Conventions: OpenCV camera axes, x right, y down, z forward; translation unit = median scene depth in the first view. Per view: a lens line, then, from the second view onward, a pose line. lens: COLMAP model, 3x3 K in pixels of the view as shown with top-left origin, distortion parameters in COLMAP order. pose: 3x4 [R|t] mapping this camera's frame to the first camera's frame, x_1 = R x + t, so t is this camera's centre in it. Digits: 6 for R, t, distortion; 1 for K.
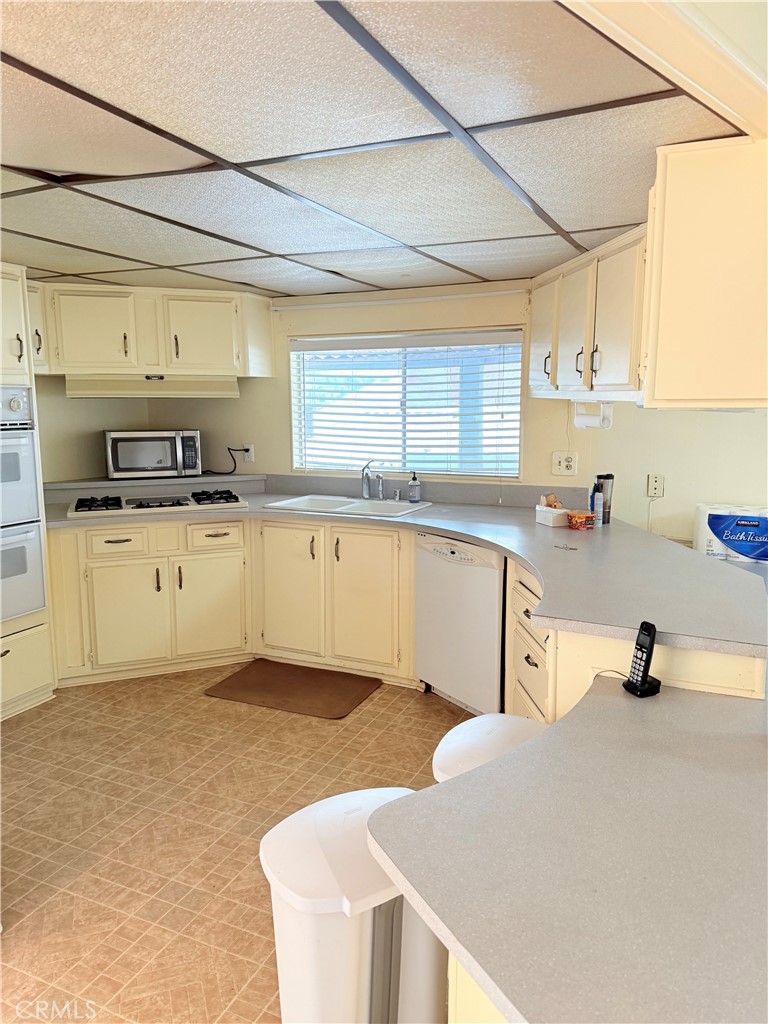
lens RADIAL K [[731.7, 0, 386.4], [0, 731.7, 515.4], [0, 0, 1]] dist [0.138032, -0.158931]
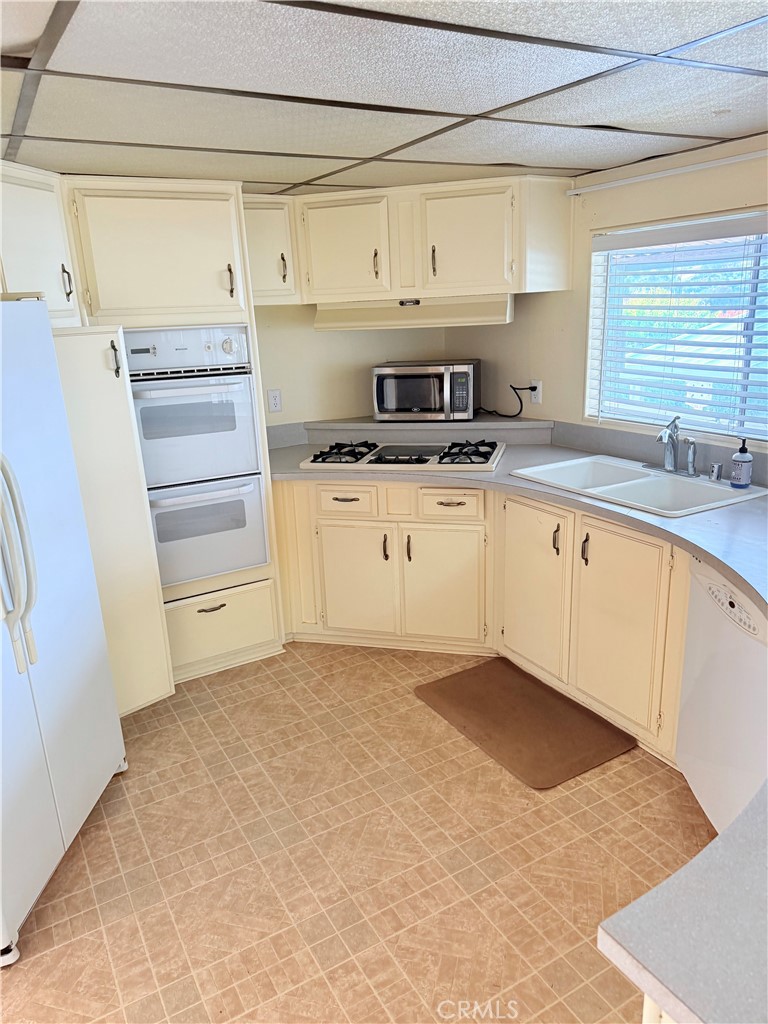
lens RADIAL K [[731.7, 0, 386.4], [0, 731.7, 515.4], [0, 0, 1]] dist [0.138032, -0.158931]
pose [[0.818069, 0.134007, -0.559290, 0.162319], [-0.054155, 0.986103, 0.157059, -0.082775], [0.572565, -0.098197, 0.813957, 0.305063]]
